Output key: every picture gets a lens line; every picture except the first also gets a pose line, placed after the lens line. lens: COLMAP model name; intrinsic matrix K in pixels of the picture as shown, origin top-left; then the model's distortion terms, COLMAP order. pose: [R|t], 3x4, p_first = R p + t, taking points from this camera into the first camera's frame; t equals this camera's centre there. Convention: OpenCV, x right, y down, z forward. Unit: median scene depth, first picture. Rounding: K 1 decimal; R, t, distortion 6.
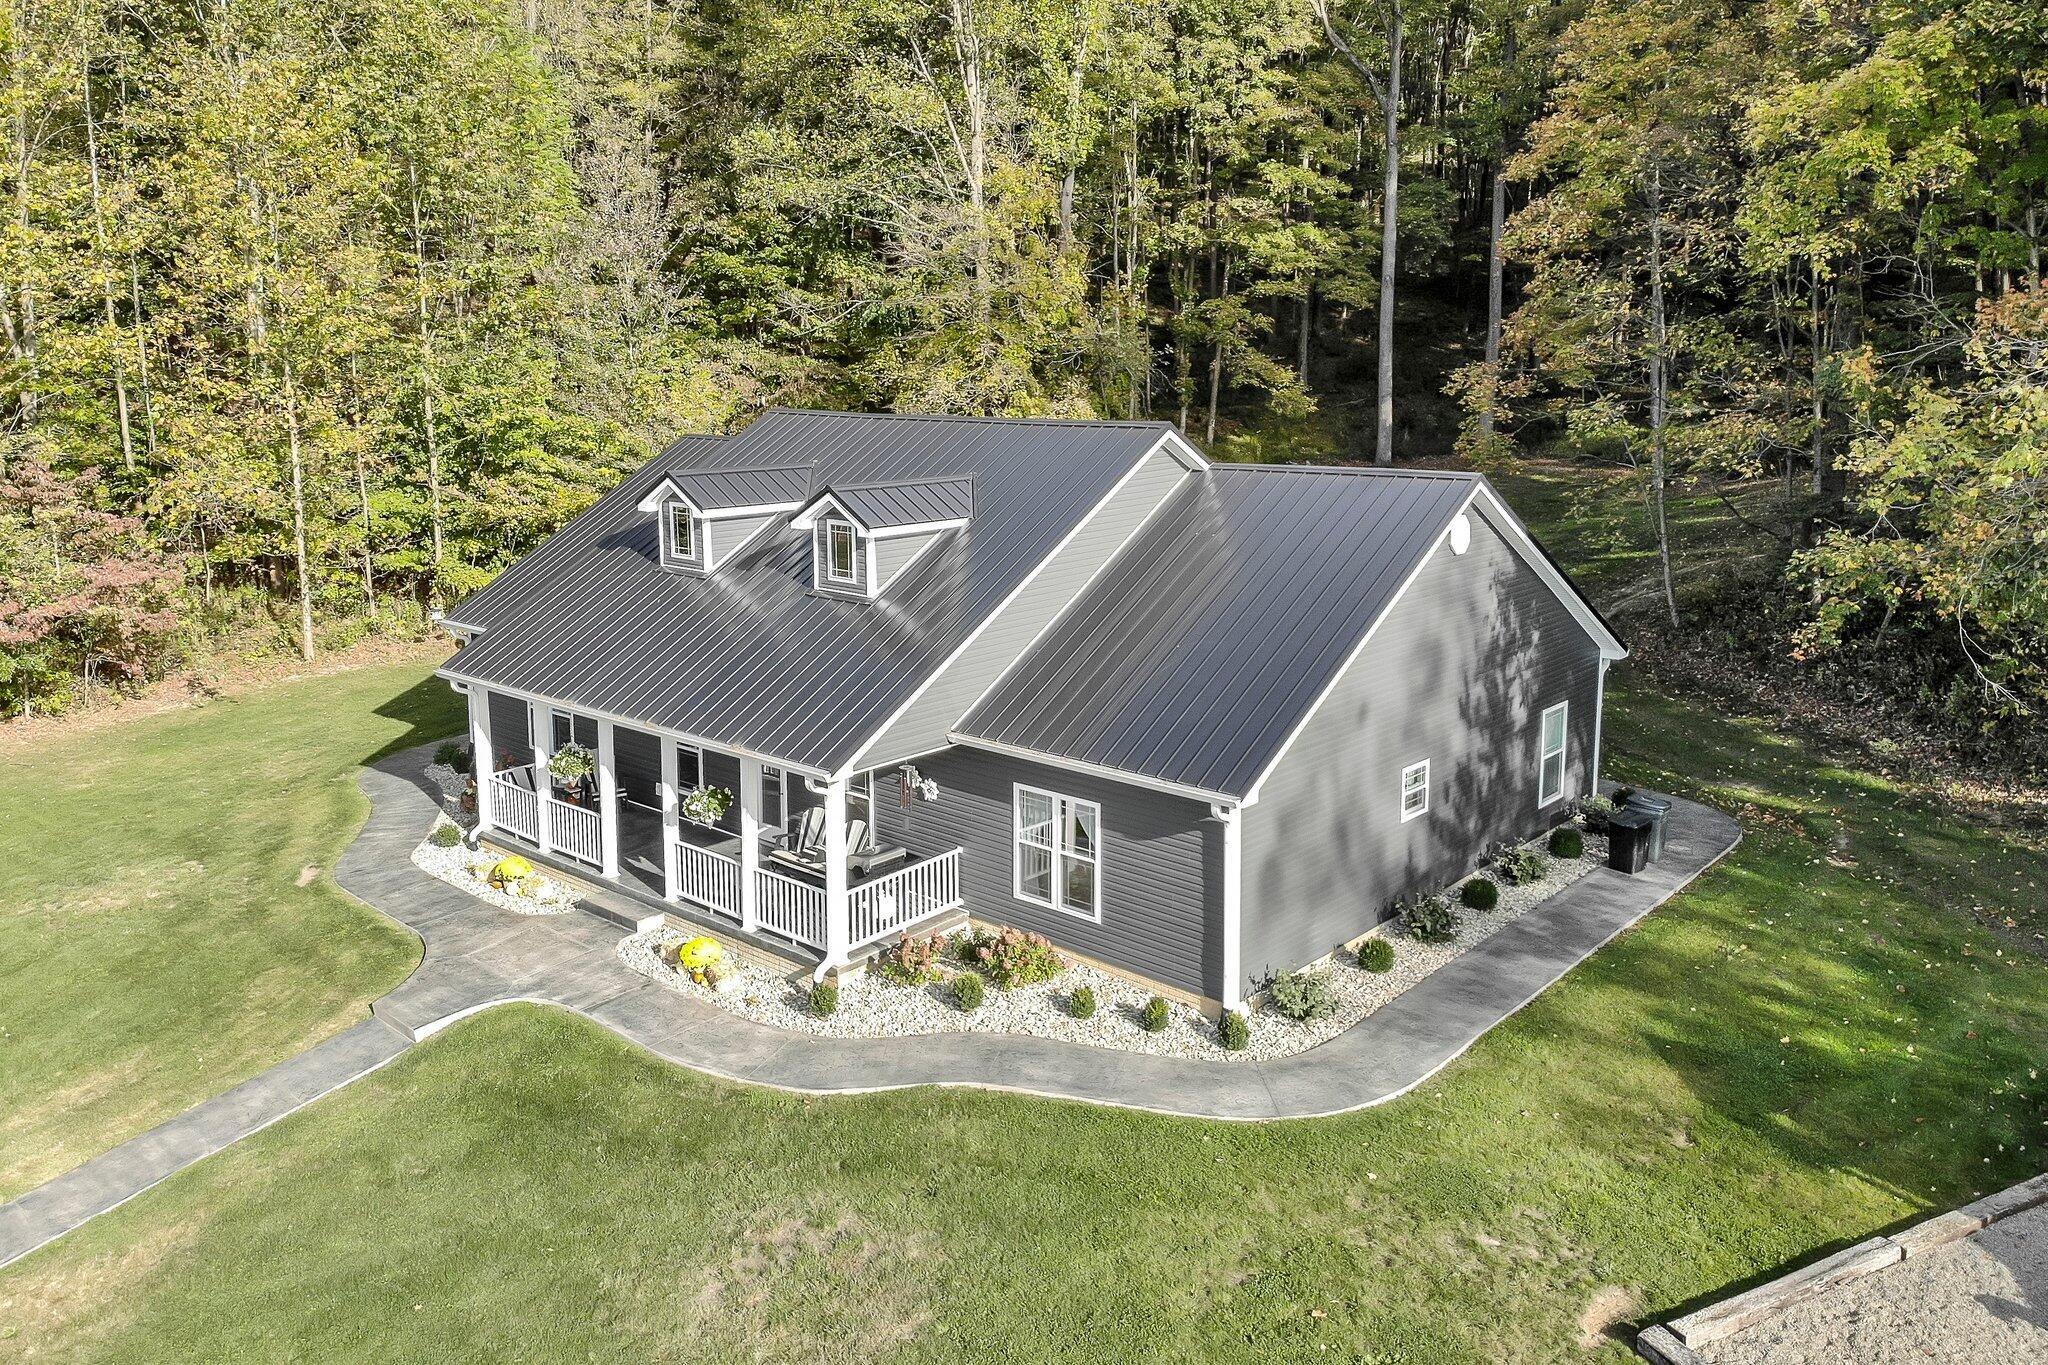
lens RADIAL K [[1560.3, 0, 1024.8], [0, 1560.3, 680.1], [0, 0, 1]] dist [-0.055496, -0.021674]
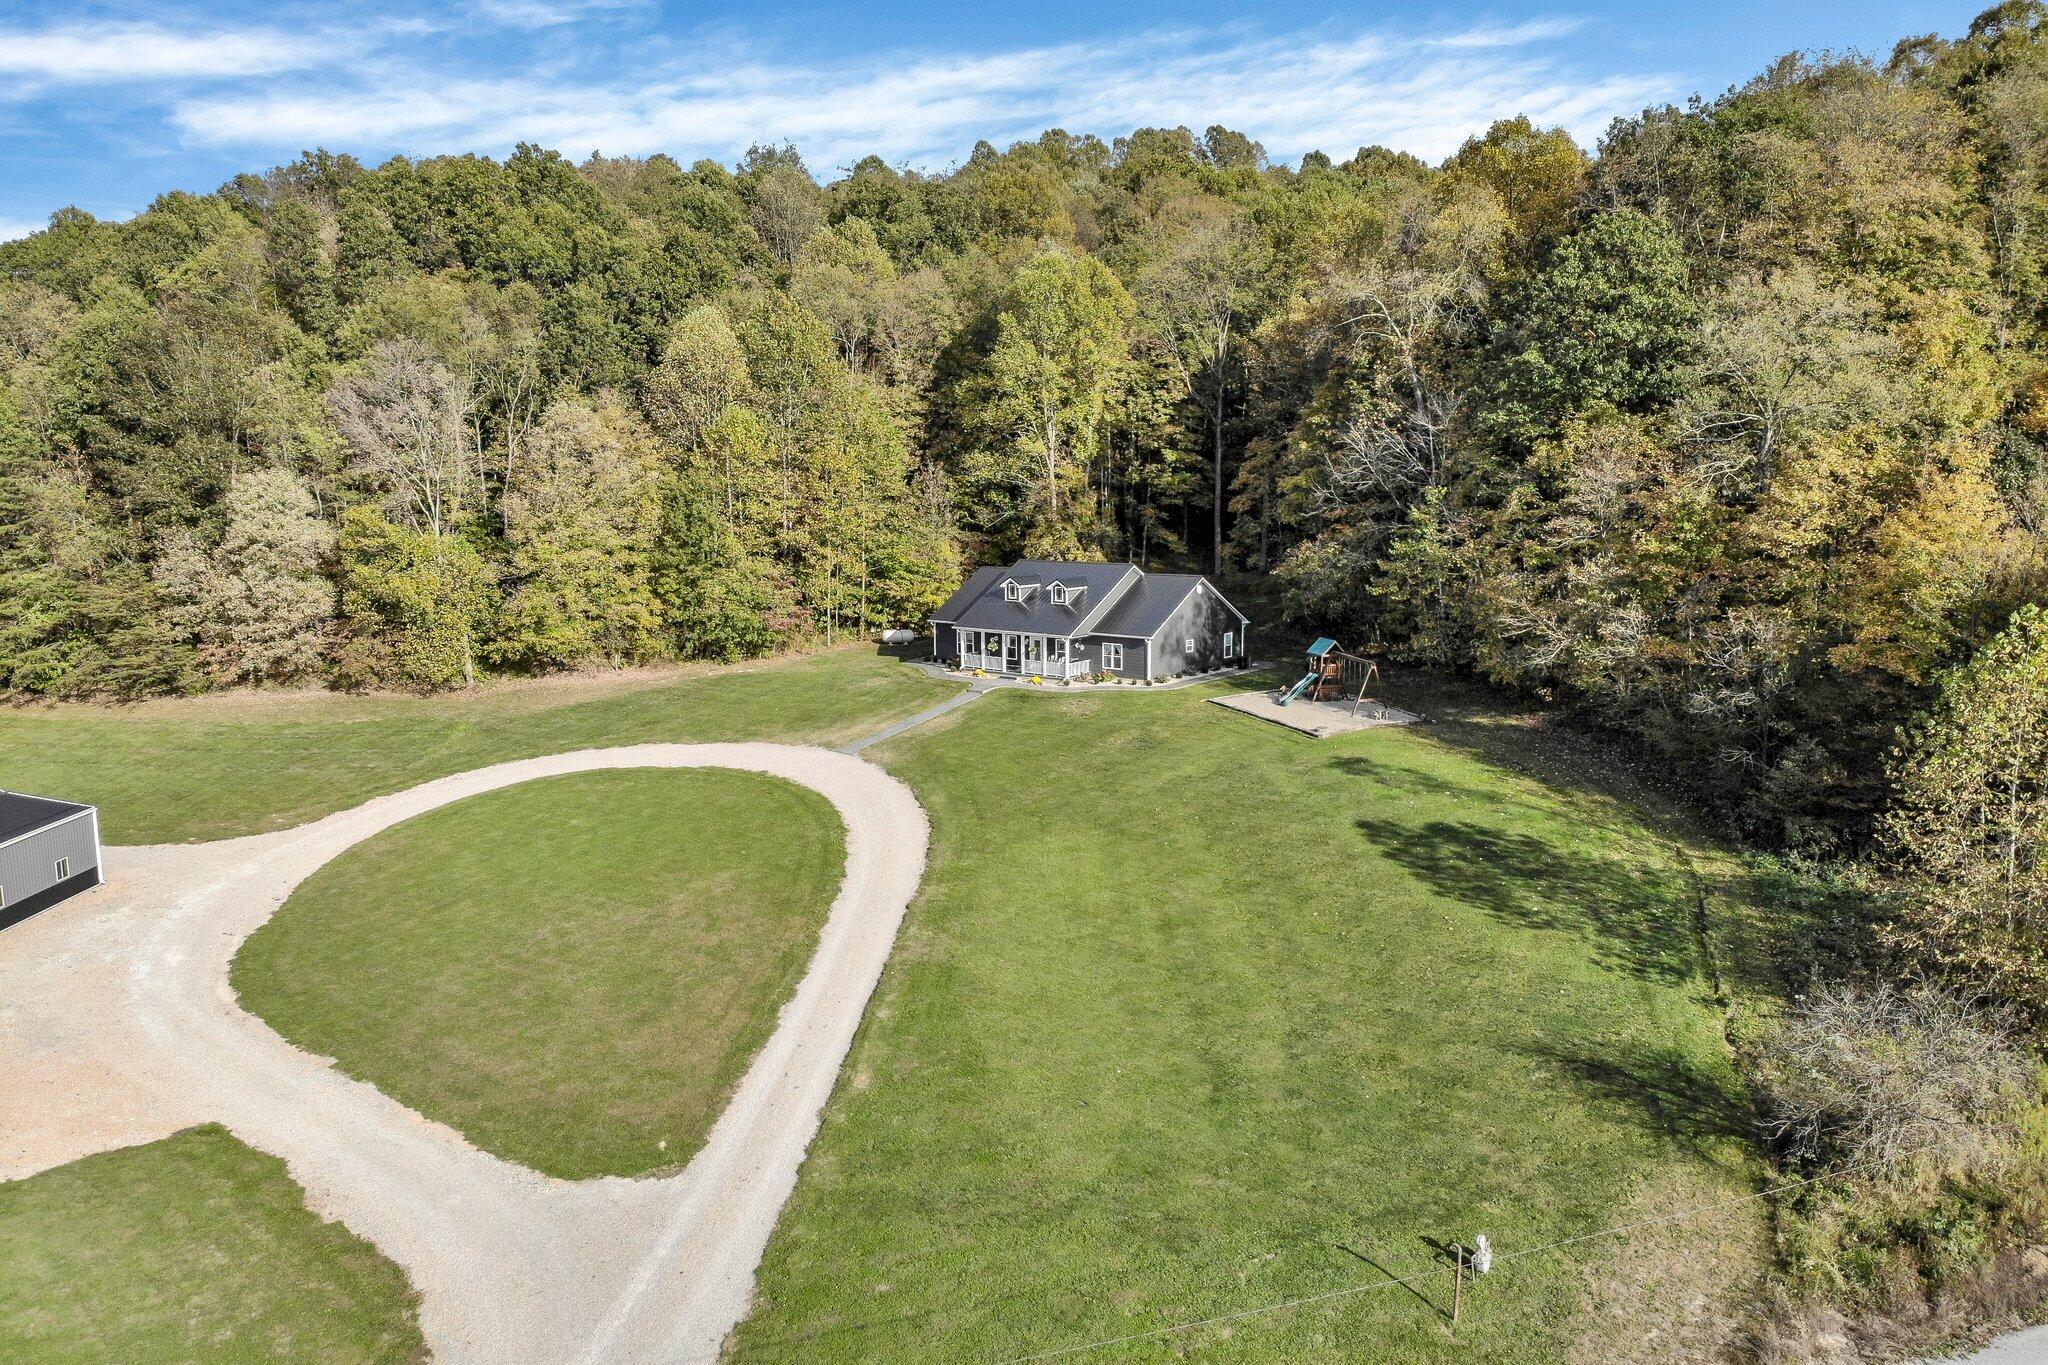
lens RADIAL K [[1560.3, 0, 1024.6], [0, 1560.3, 686.2], [0, 0, 1]] dist [-0.055496, -0.021674]
pose [[0.999134, -0.010915, 0.040160, -0.351720], [0.013614, 0.997623, -0.067543, 0.418946], [-0.039328, 0.068031, 0.996908, -2.986064]]
